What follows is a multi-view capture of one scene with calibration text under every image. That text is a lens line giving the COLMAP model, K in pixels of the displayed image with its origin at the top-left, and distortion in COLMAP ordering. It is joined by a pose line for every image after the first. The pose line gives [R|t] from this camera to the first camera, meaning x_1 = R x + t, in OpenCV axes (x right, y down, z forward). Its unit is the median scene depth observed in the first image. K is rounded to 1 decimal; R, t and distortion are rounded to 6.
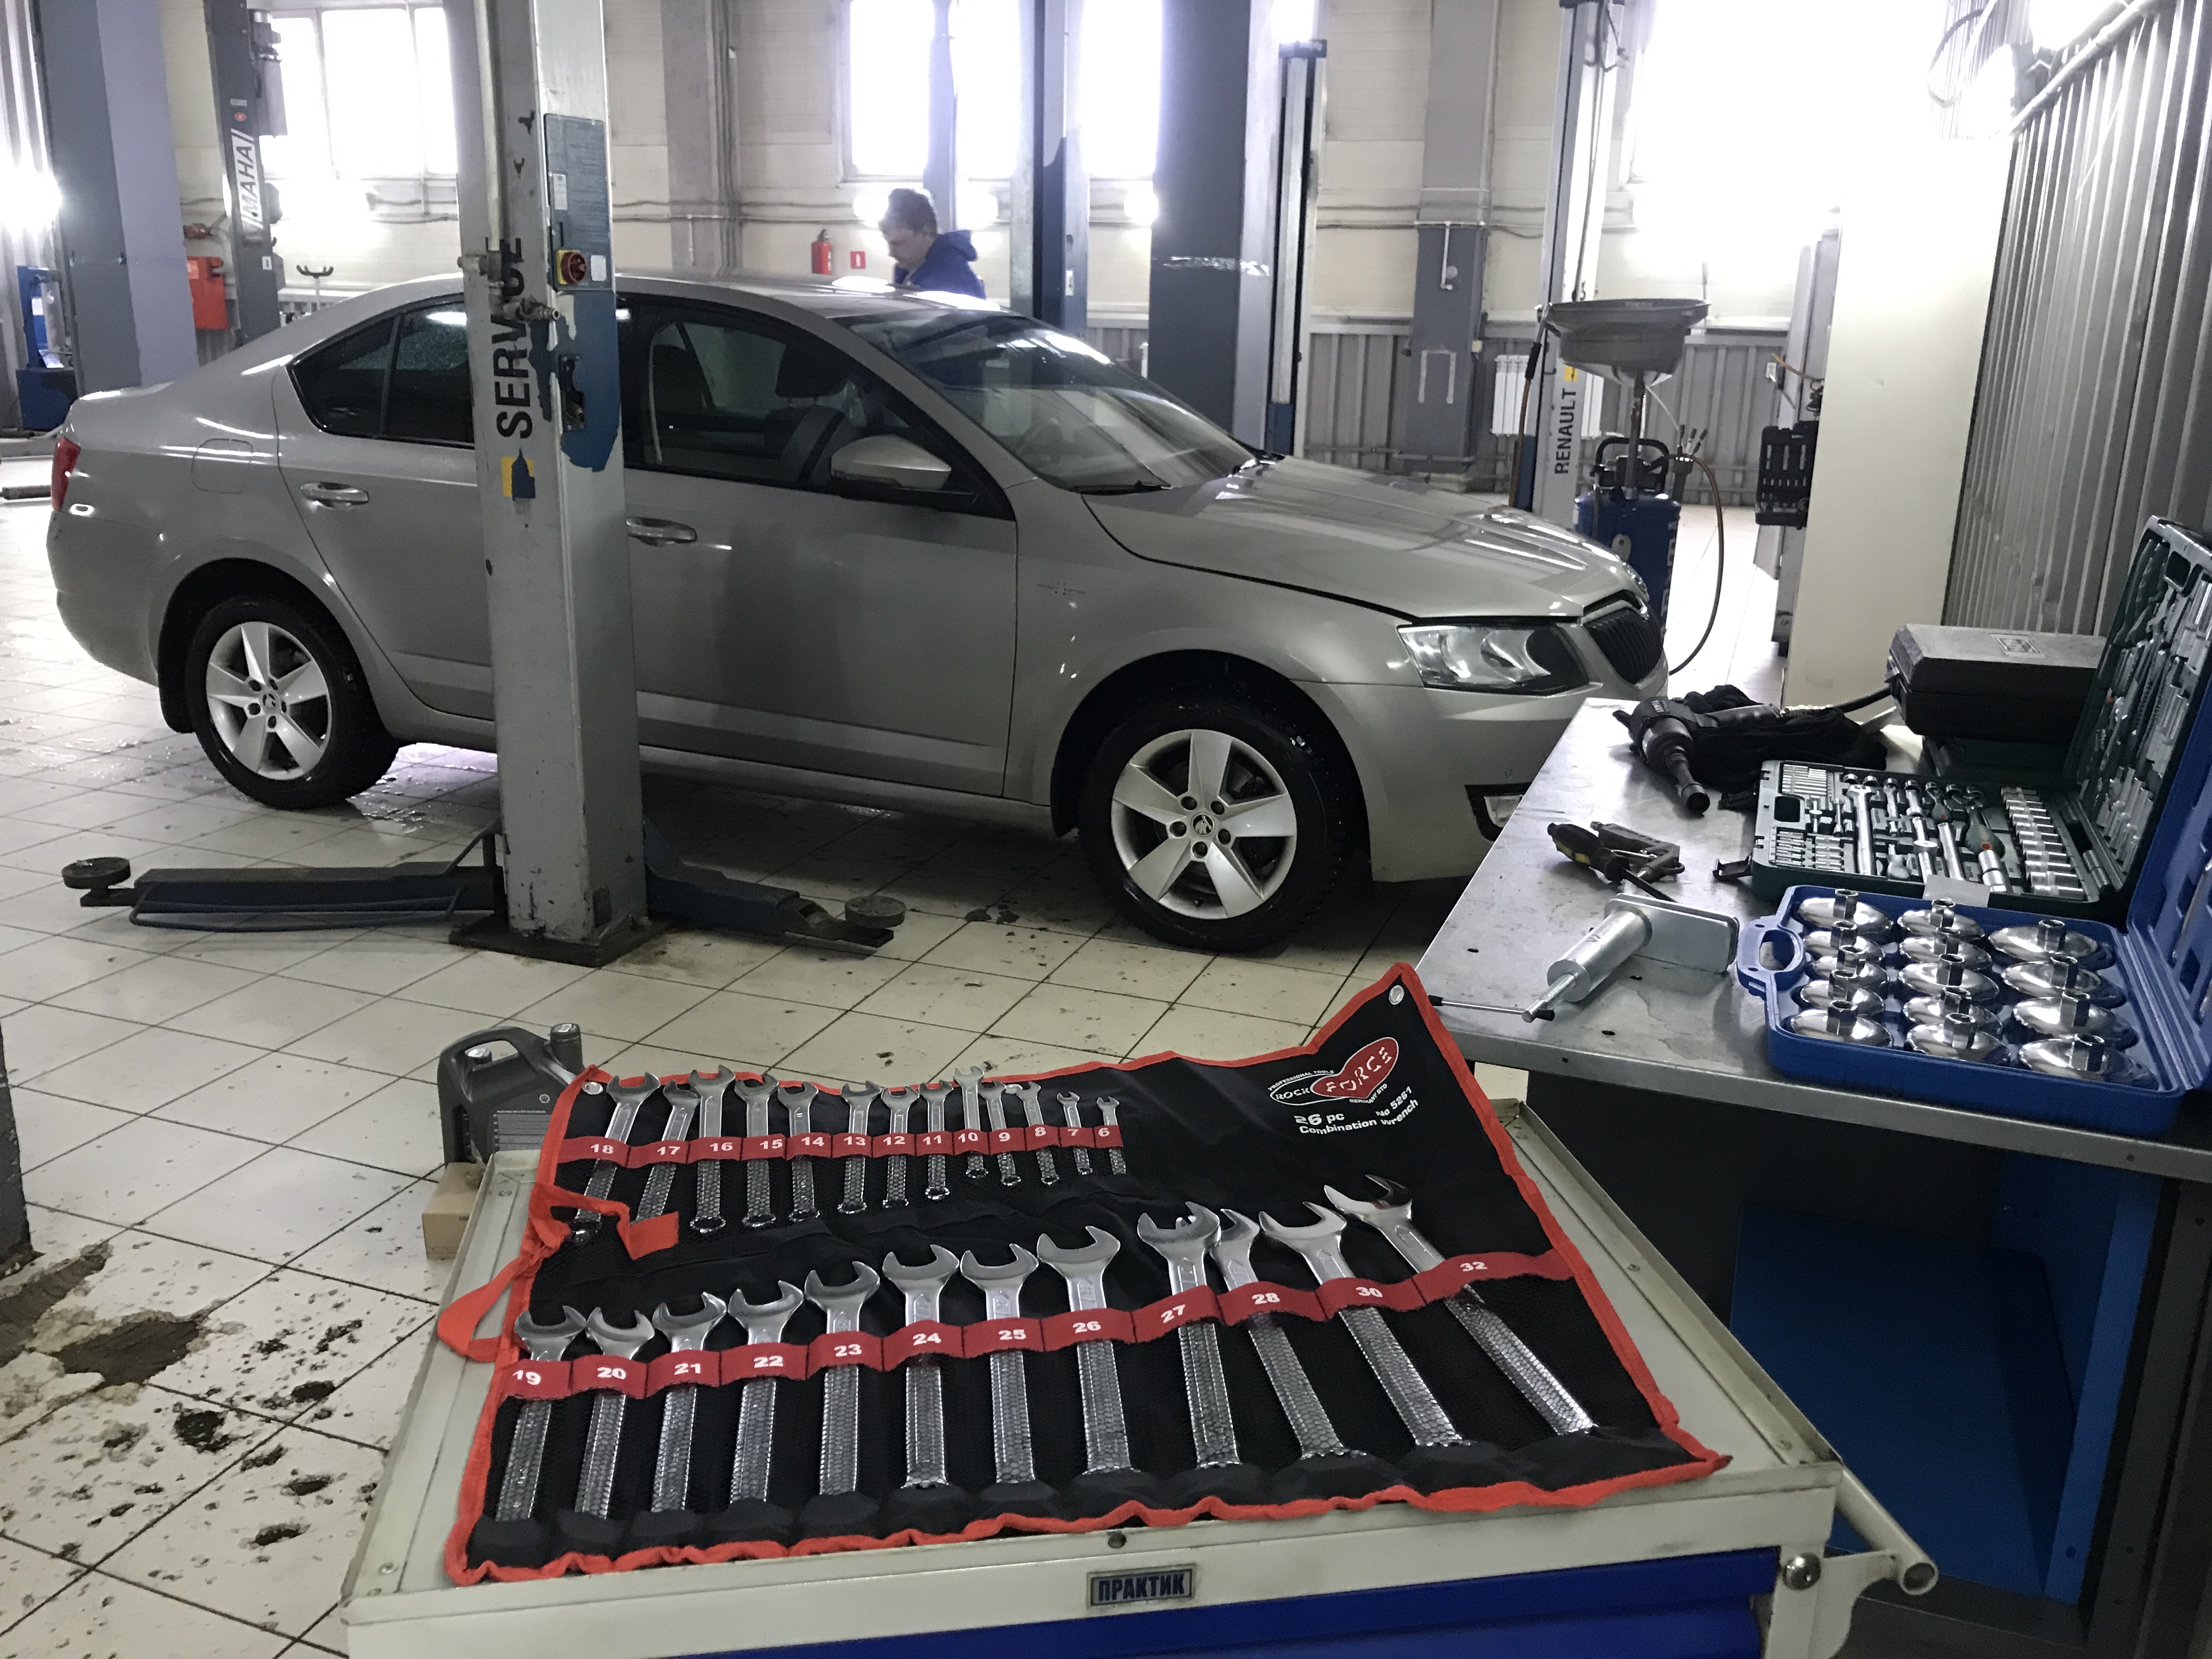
lens RADIAL K [[1831.2, 0, 1106.0], [0, 1831.2, 829.5], [0, 0, 1]] dist [-0.008767, -0.000007]
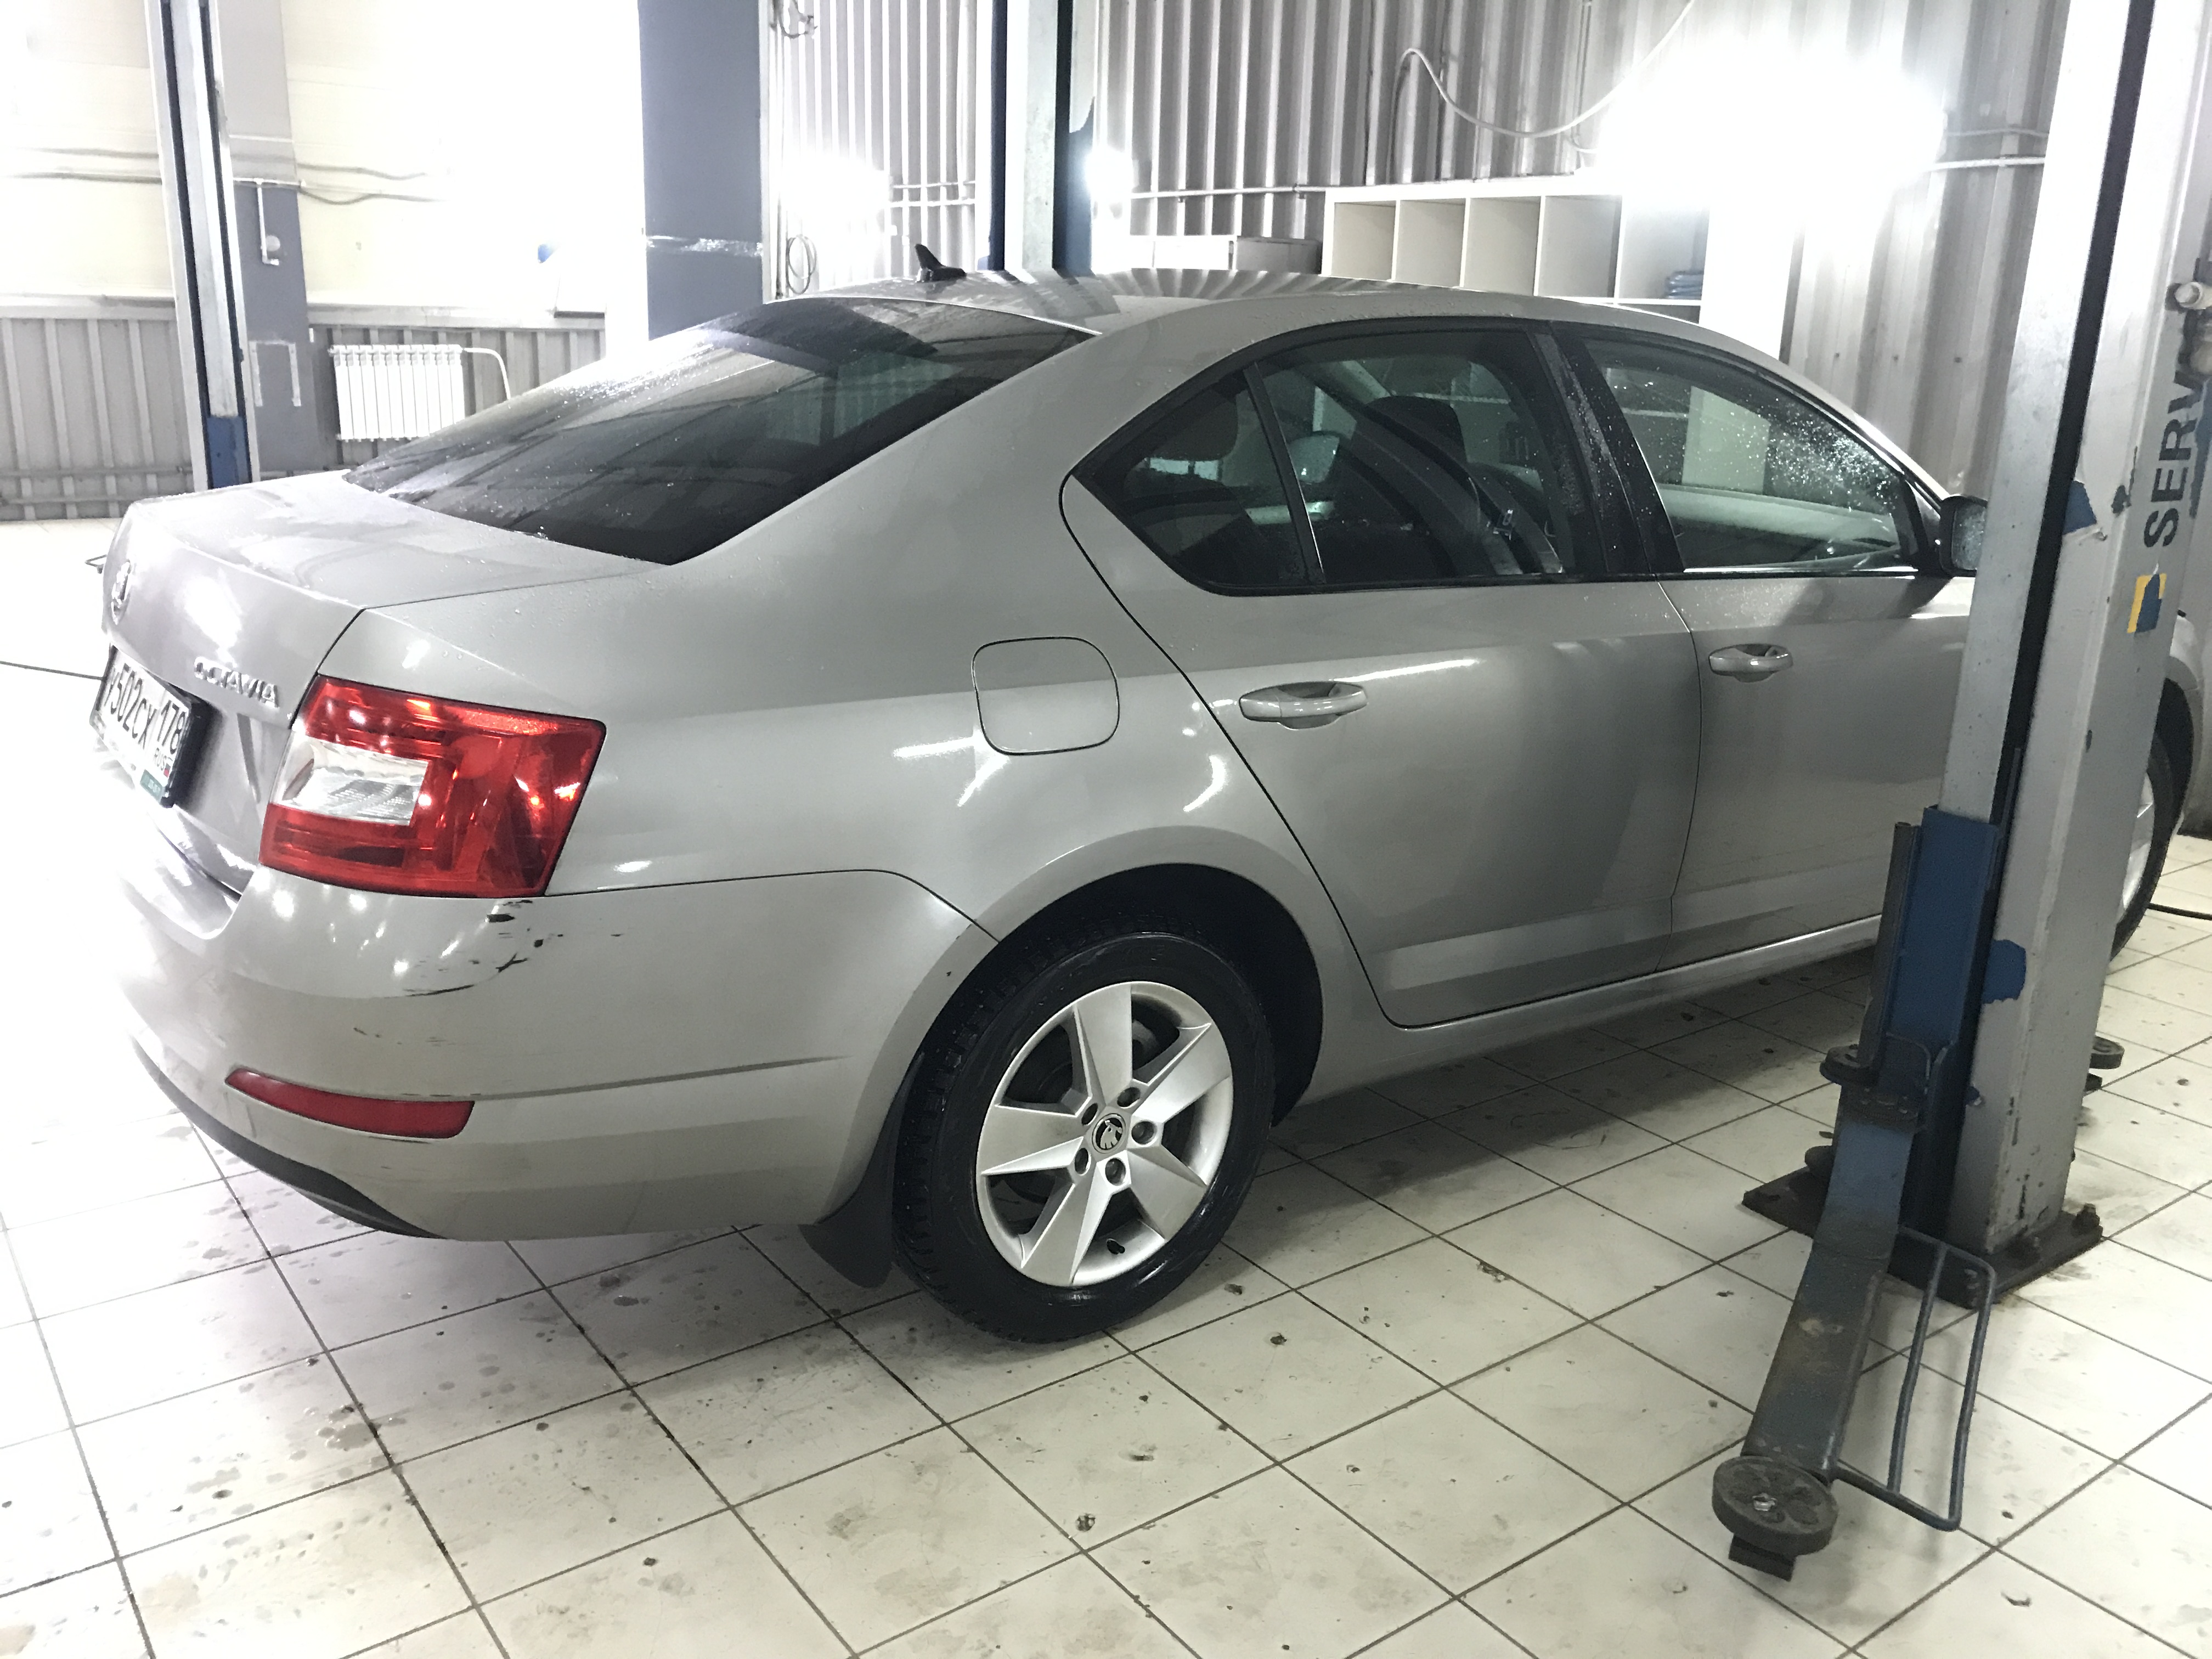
lens RADIAL K [[1831.2, 0, 1106.0], [0, 1831.2, 829.5], [0, 0, 1]] dist [-0.008767, -0.000007]
pose [[0.540268, -0.233769, 0.808370, -0.323706], [0.217940, 0.966732, 0.133906, -0.083575], [-0.812781, 0.103831, 0.573242, 0.270304]]
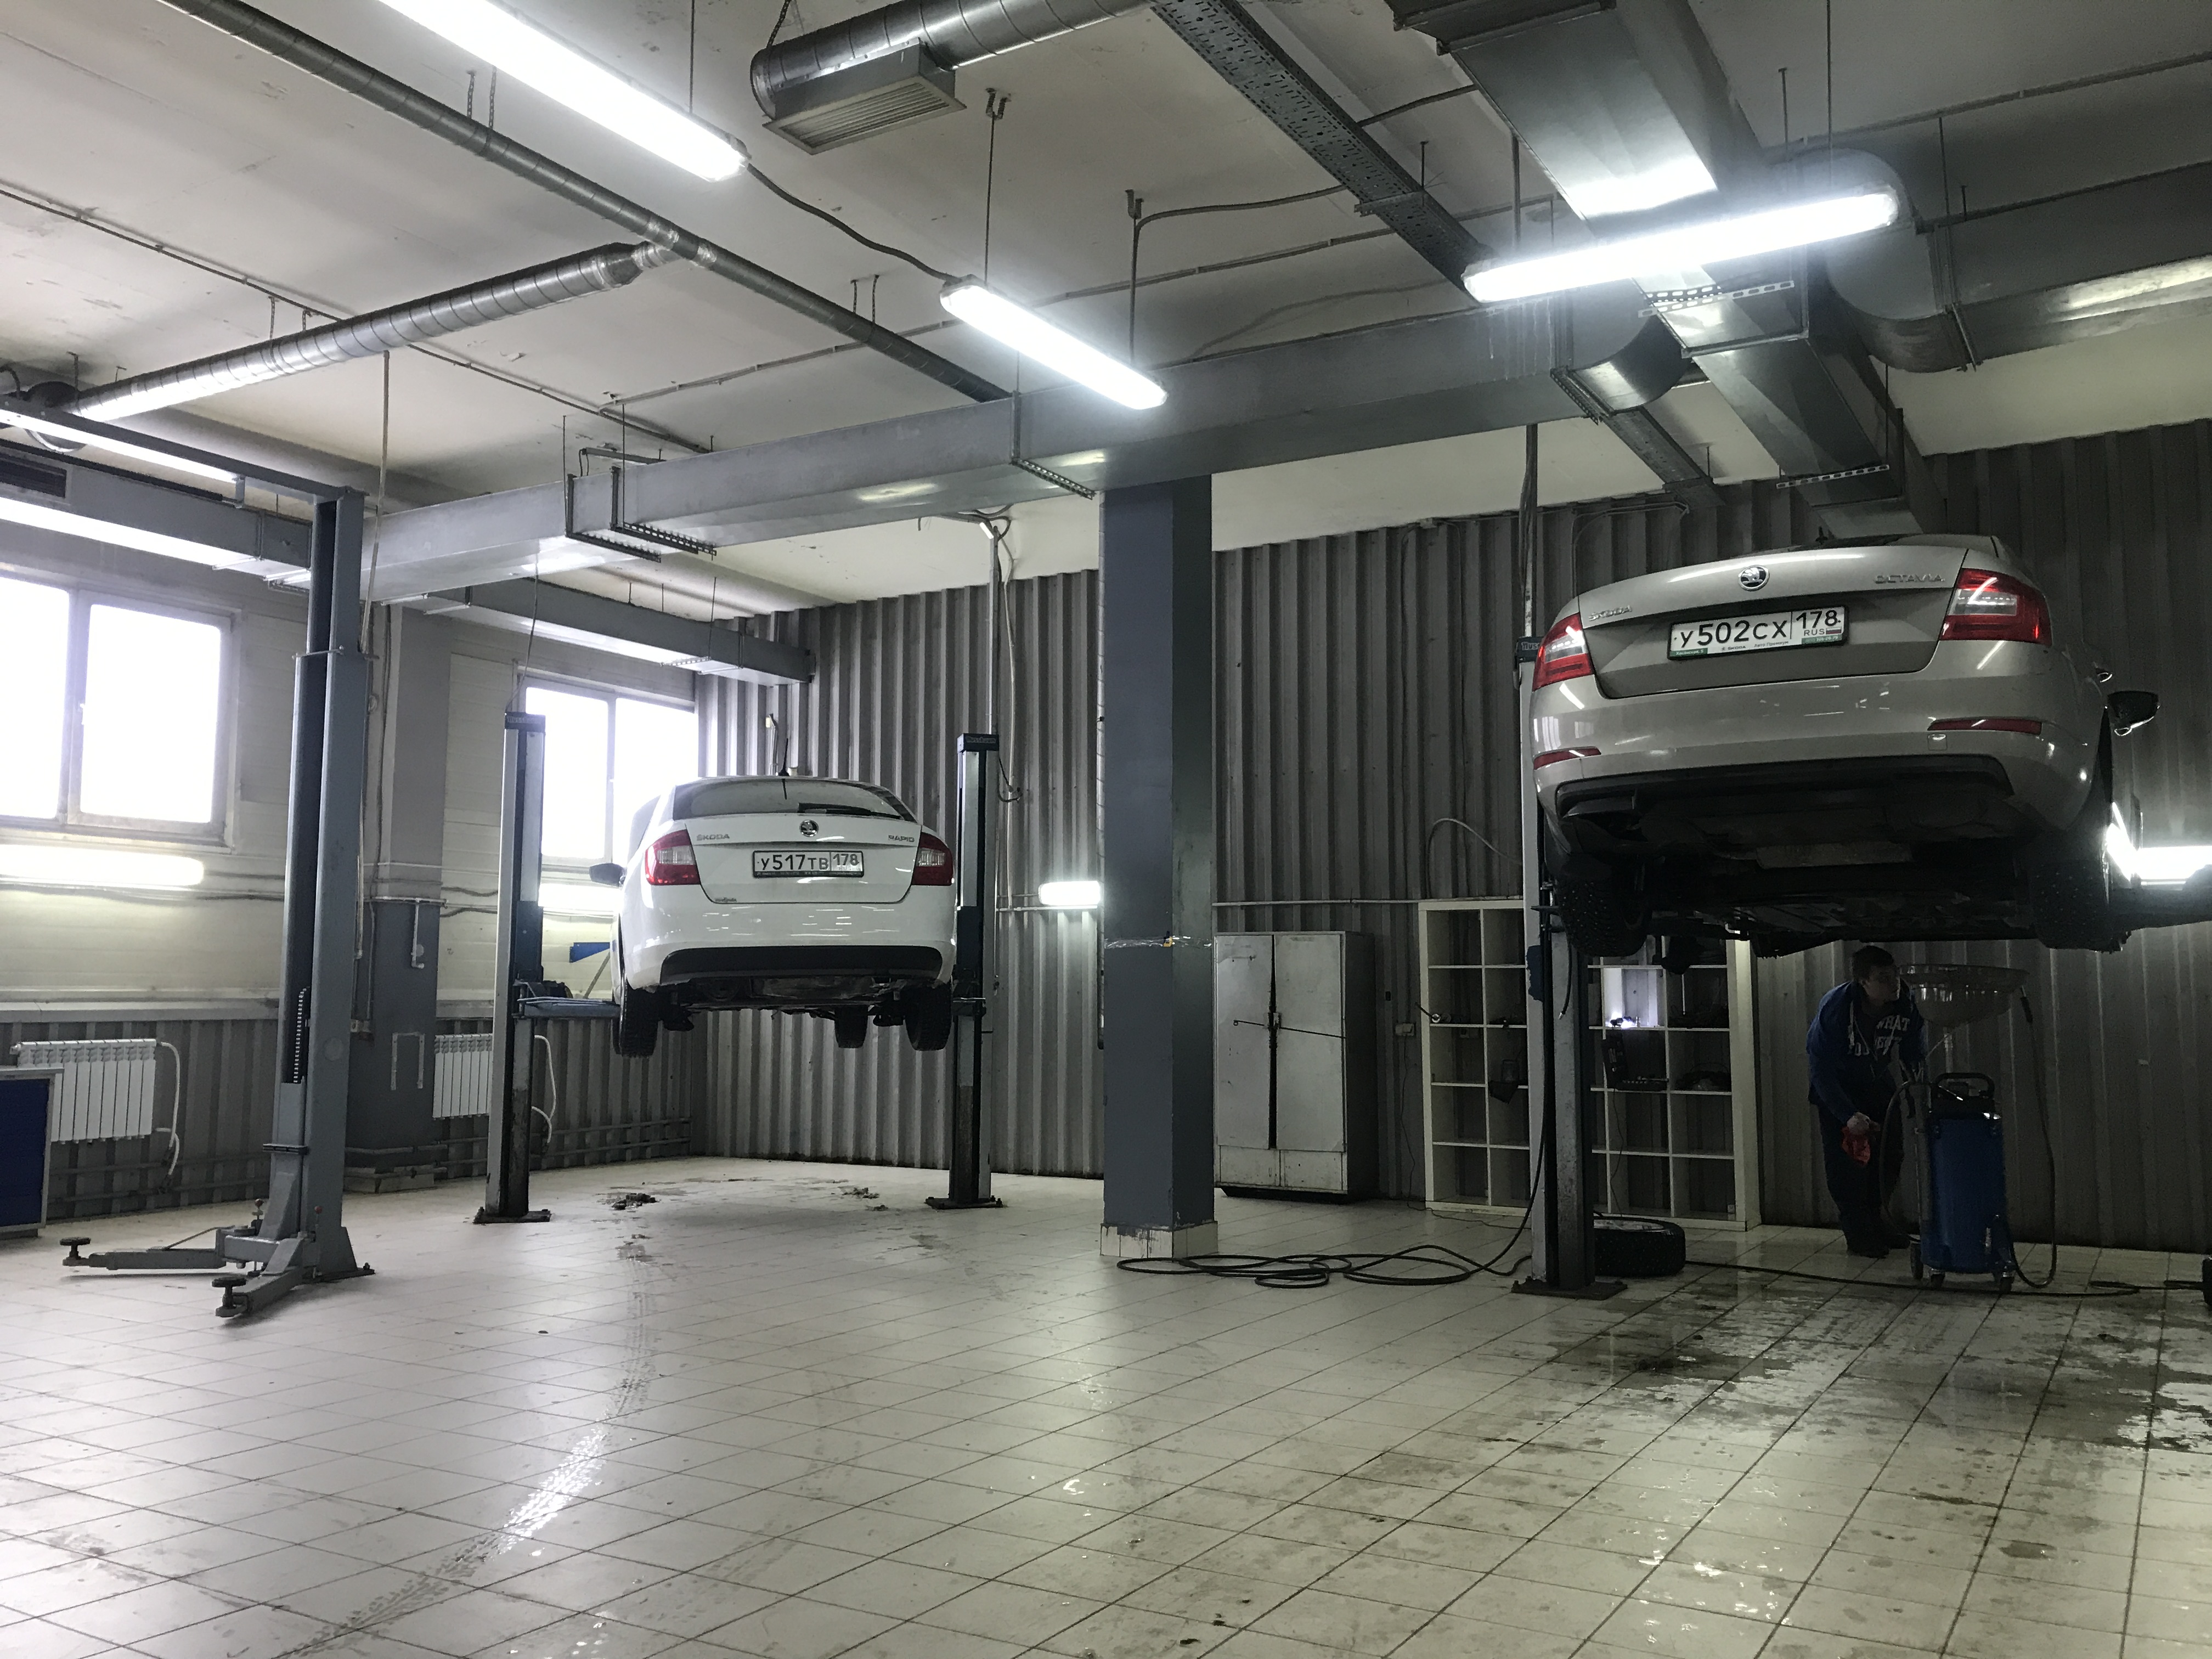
lens RADIAL K [[1831.2, 0, 1106.0], [0, 1831.2, 829.5], [0, 0, 1]] dist [-0.008767, -0.000007]
pose [[0.170844, 0.068780, 0.982895, -0.668671], [0.282866, 0.952144, -0.115796, -0.158014], [-0.943821, 0.297811, 0.143212, 0.523582]]
